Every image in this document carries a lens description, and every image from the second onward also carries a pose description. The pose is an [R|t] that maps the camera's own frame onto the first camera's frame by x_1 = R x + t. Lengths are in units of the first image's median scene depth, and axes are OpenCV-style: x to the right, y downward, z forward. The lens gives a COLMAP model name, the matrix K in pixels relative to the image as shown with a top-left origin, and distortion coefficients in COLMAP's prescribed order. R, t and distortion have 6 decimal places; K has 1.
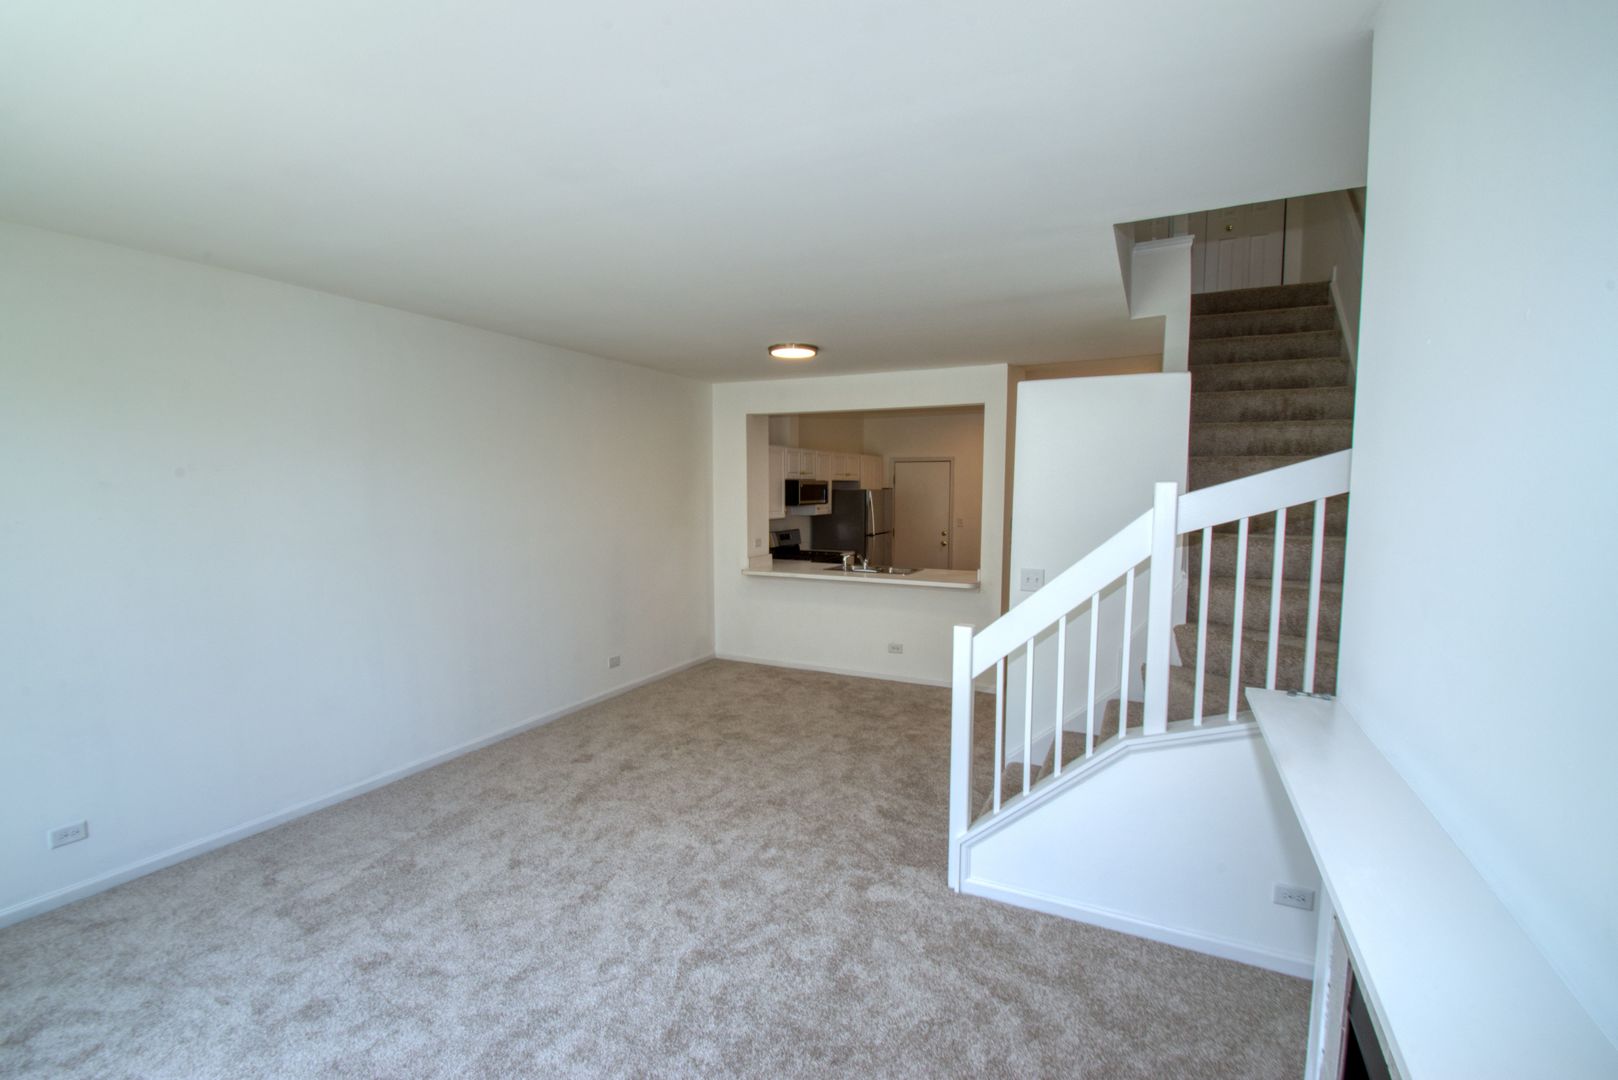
lens RADIAL K [[718.0, 0, 818.0], [0, 718.0, 545.0], [0, 0, 1]] dist [-0.000170, -0.016260]
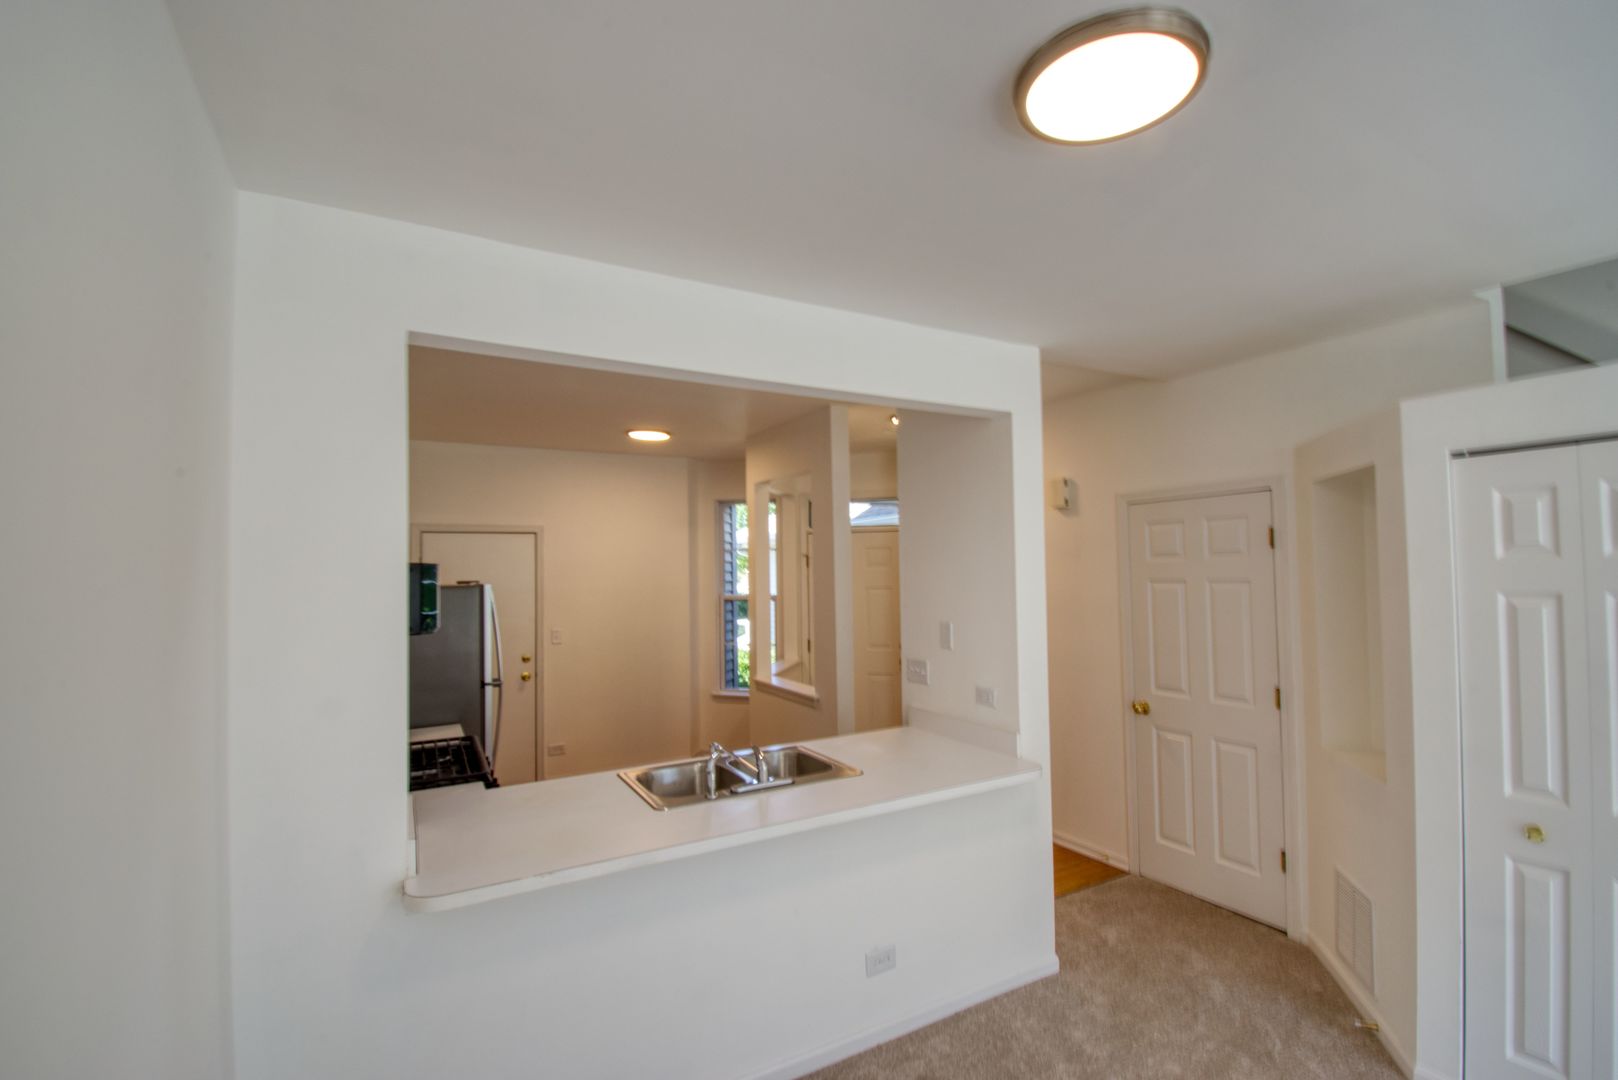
lens RADIAL K [[718.0, 0, 818.0], [0, 718.0, 545.0], [0, 0, 1]] dist [-0.000170, -0.016260]
pose [[0.553576, 0.018612, 0.832591, -0.473637], [0.081697, 0.993714, -0.076533, -0.120457], [-0.828782, 0.110387, 0.548576, 1.390415]]
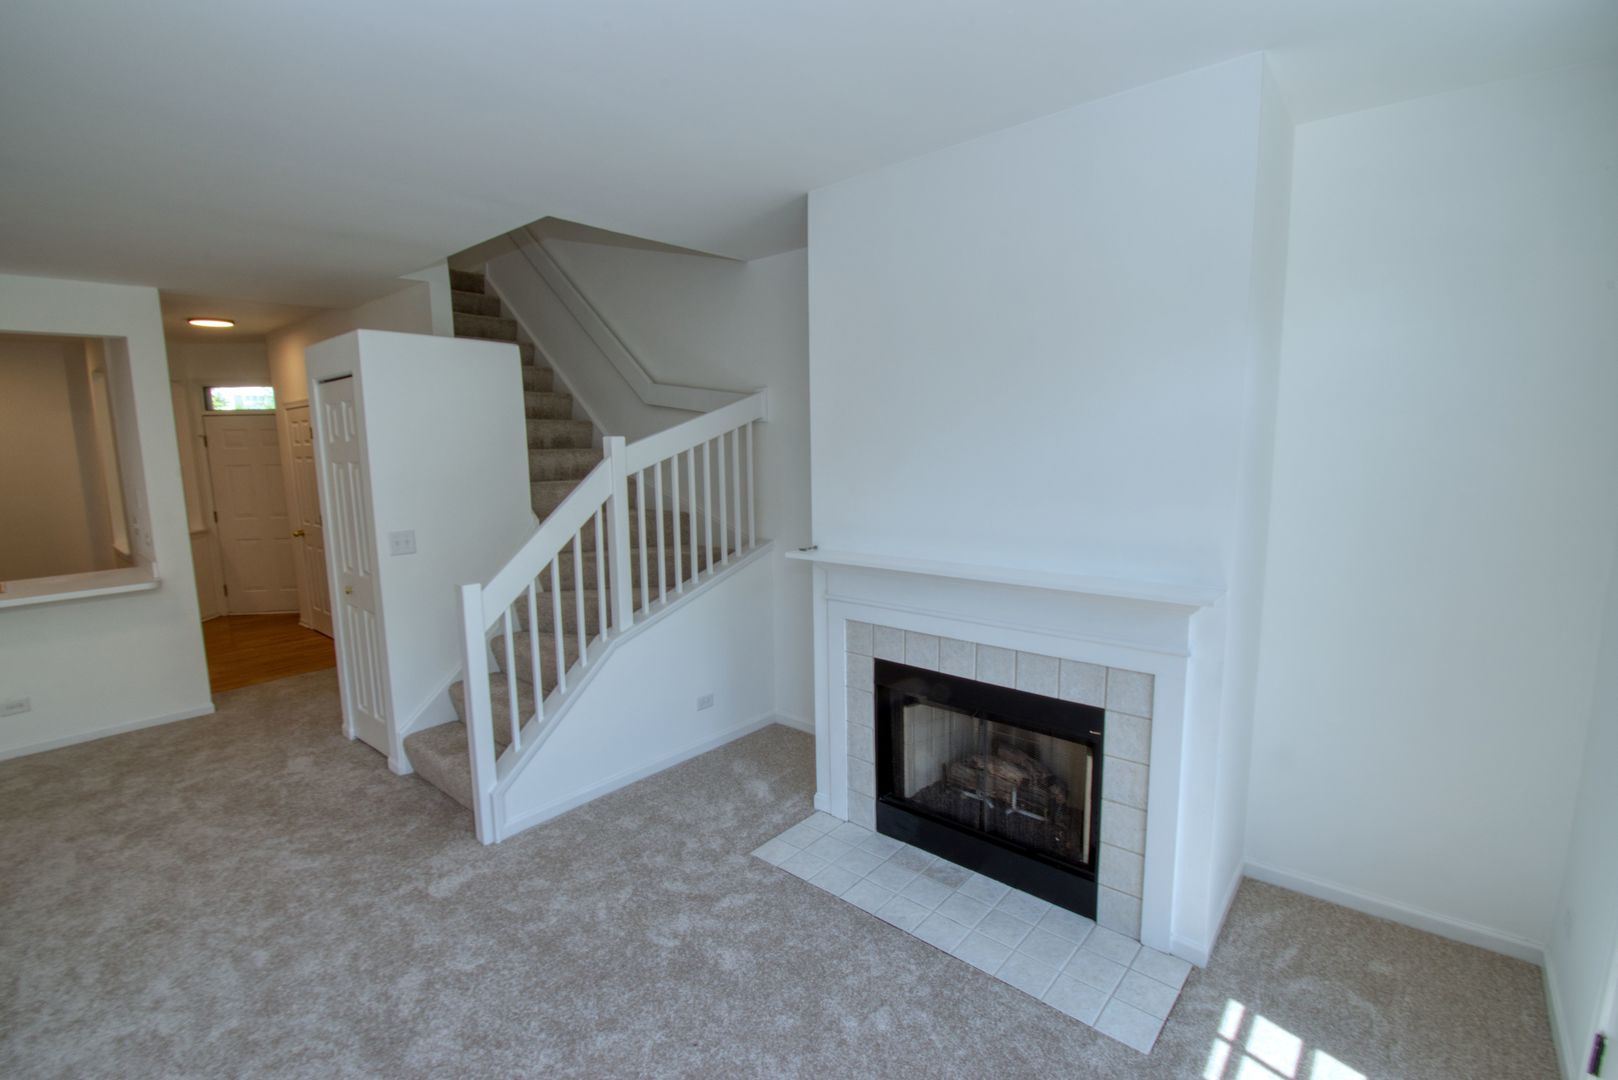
lens RADIAL K [[718.0, 0, 818.0], [0, 718.0, 545.0], [0, 0, 1]] dist [-0.000170, -0.016260]
pose [[0.244540, -0.144946, 0.958744, -0.530819], [0.095213, 0.987575, 0.125020, -0.017457], [-0.964953, 0.060713, 0.255302, 0.236387]]
